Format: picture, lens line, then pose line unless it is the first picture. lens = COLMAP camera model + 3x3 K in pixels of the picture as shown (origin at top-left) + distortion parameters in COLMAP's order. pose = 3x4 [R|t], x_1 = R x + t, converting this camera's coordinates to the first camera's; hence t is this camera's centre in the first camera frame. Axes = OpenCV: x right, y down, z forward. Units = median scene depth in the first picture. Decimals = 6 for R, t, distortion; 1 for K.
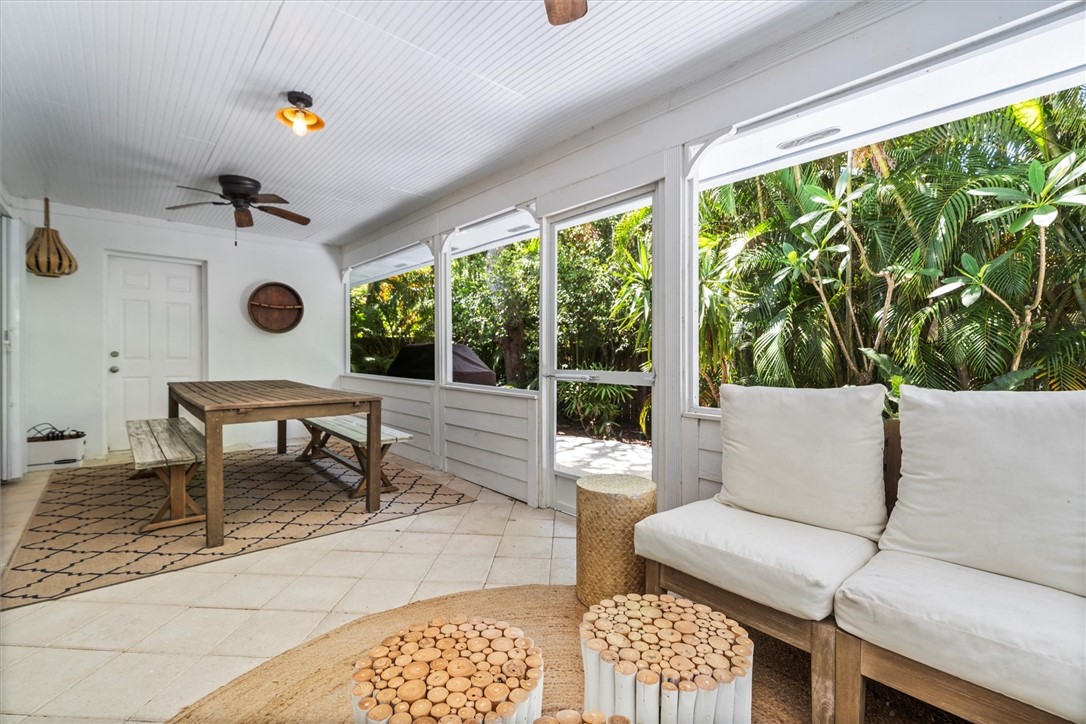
lens RADIAL K [[494.5, 0, 543.0], [0, 494.5, 362.0], [0, 0, 1]] dist [0.015725, 0.000340]
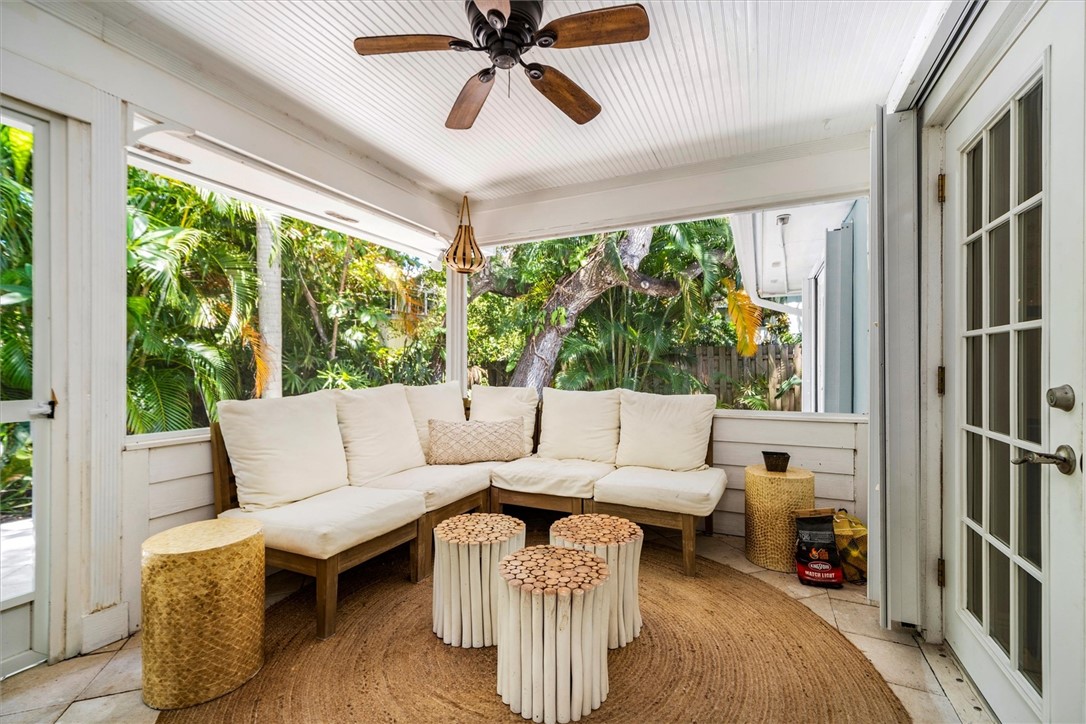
lens RADIAL K [[494.5, 0, 543.0], [0, 494.5, 362.0], [0, 0, 1]] dist [0.015725, 0.000340]
pose [[-0.426548, 0.004304, 0.904455, -1.486598], [0.010916, 0.999940, 0.000390, -0.046643], [-0.904399, 0.010039, -0.426569, 1.569581]]
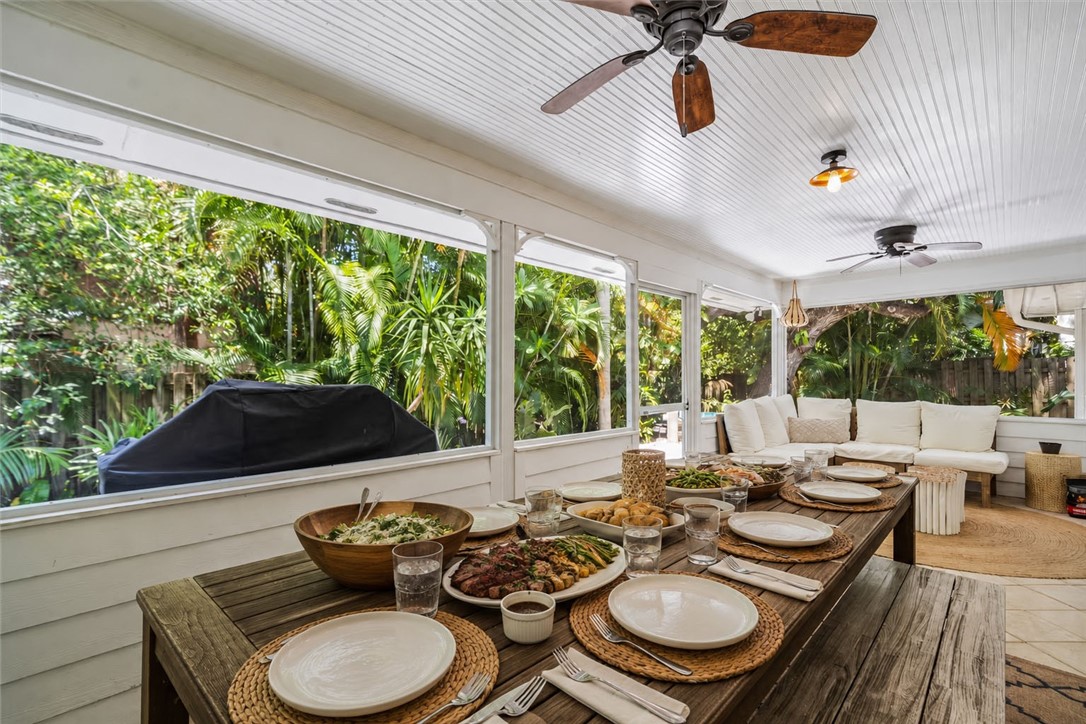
lens RADIAL K [[494.5, 0, 543.0], [0, 494.5, 362.0], [0, 0, 1]] dist [0.015725, 0.000340]
pose [[-0.101475, 0.023158, 0.994569, -3.465404], [0.016927, 0.999624, -0.021549, -0.218430], [-0.994694, 0.014648, -0.101829, 4.050153]]
